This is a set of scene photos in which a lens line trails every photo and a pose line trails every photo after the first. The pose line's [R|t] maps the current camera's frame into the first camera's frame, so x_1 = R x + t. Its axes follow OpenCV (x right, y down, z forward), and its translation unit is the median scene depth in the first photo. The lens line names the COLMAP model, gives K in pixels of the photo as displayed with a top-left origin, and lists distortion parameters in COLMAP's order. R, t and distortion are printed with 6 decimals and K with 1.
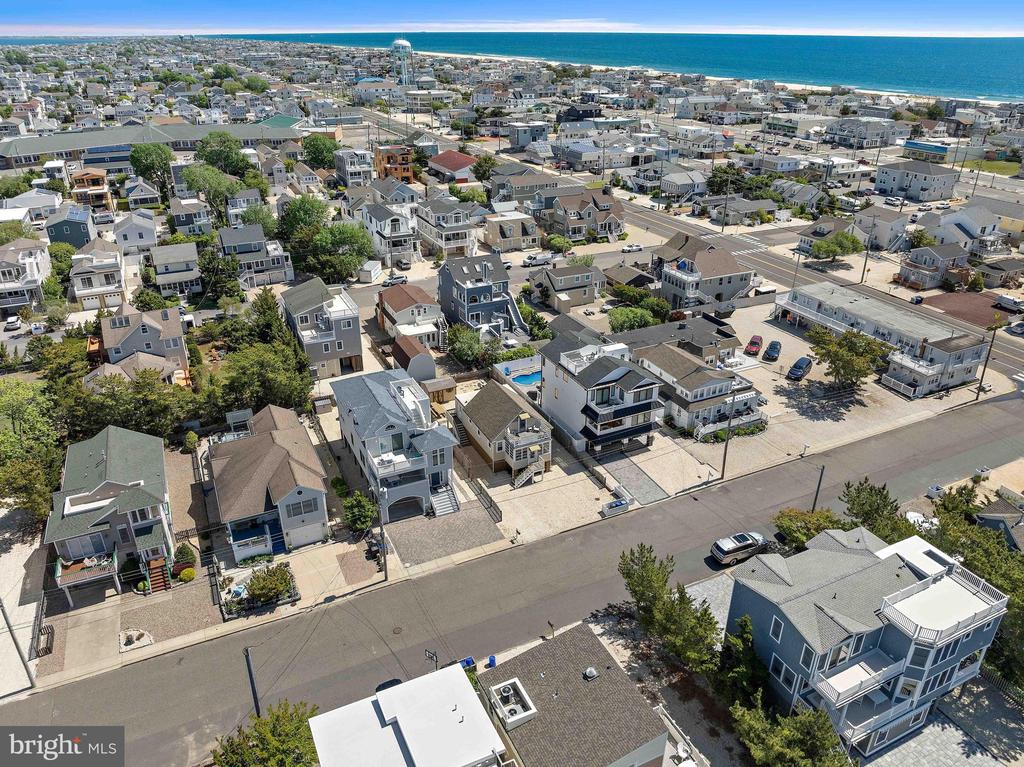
lens RADIAL K [[720.8, 0, 512.0], [0, 720.8, 383.5], [0, 0, 1]] dist [-0.041899, 0.004888]
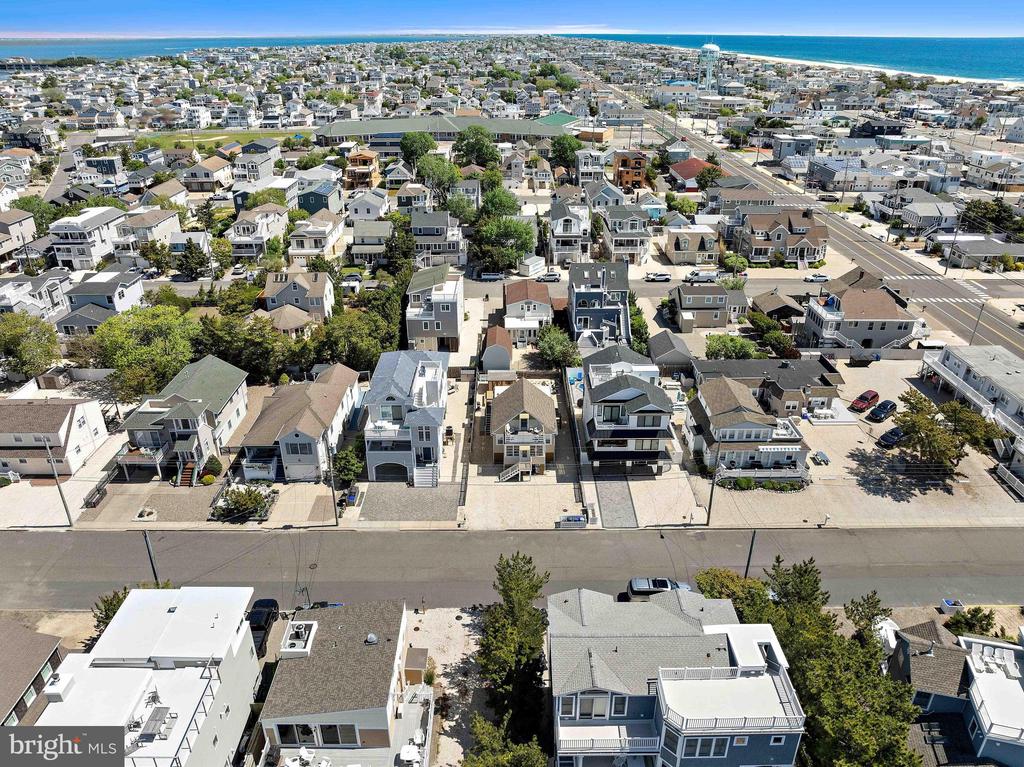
lens RADIAL K [[720.8, 0, 512.0], [0, 720.8, 383.5], [0, 0, 1]] dist [-0.041899, 0.004888]
pose [[0.903643, 0.186971, -0.385319, 0.248992], [-0.187570, 0.981576, 0.036411, -0.022156], [0.385028, 0.039372, 0.922065, 0.022571]]
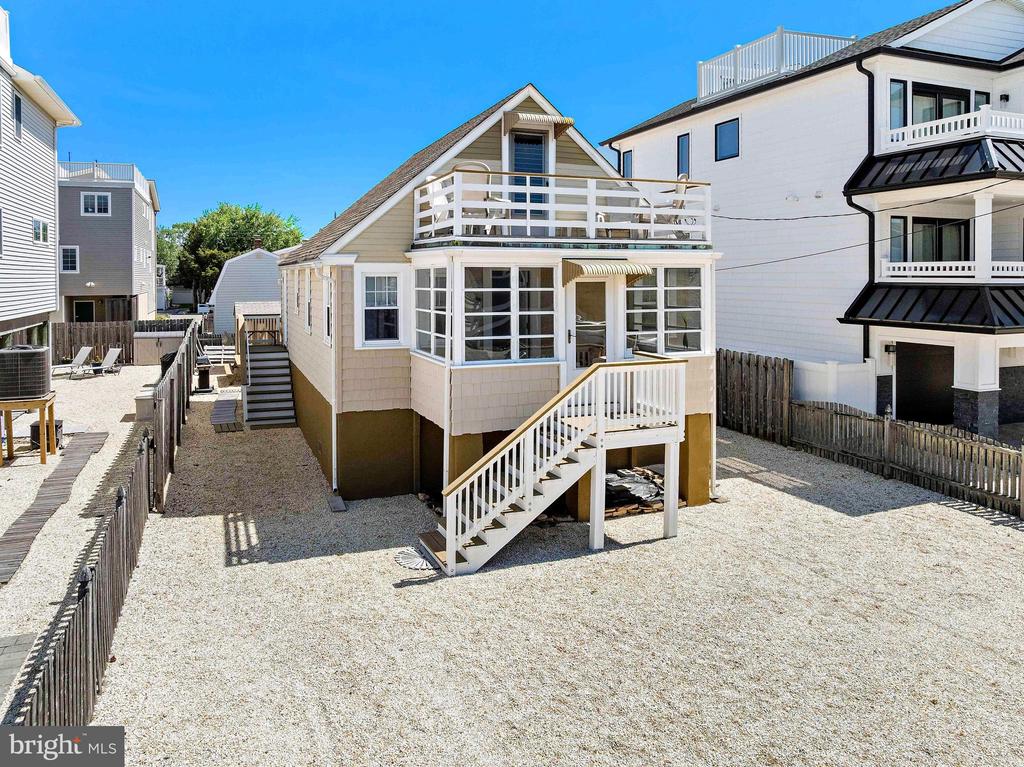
lens RADIAL K [[752.2, 0, 511.6], [0, 752.2, 289.9], [0, 0, 1]] dist [-0.038212, 0.006533]
pose [[0.997400, -0.002325, -0.072030, 0.015000], [-0.028661, 0.904241, -0.426061, 0.097752], [0.066123, 0.427017, 0.901823, 0.547517]]
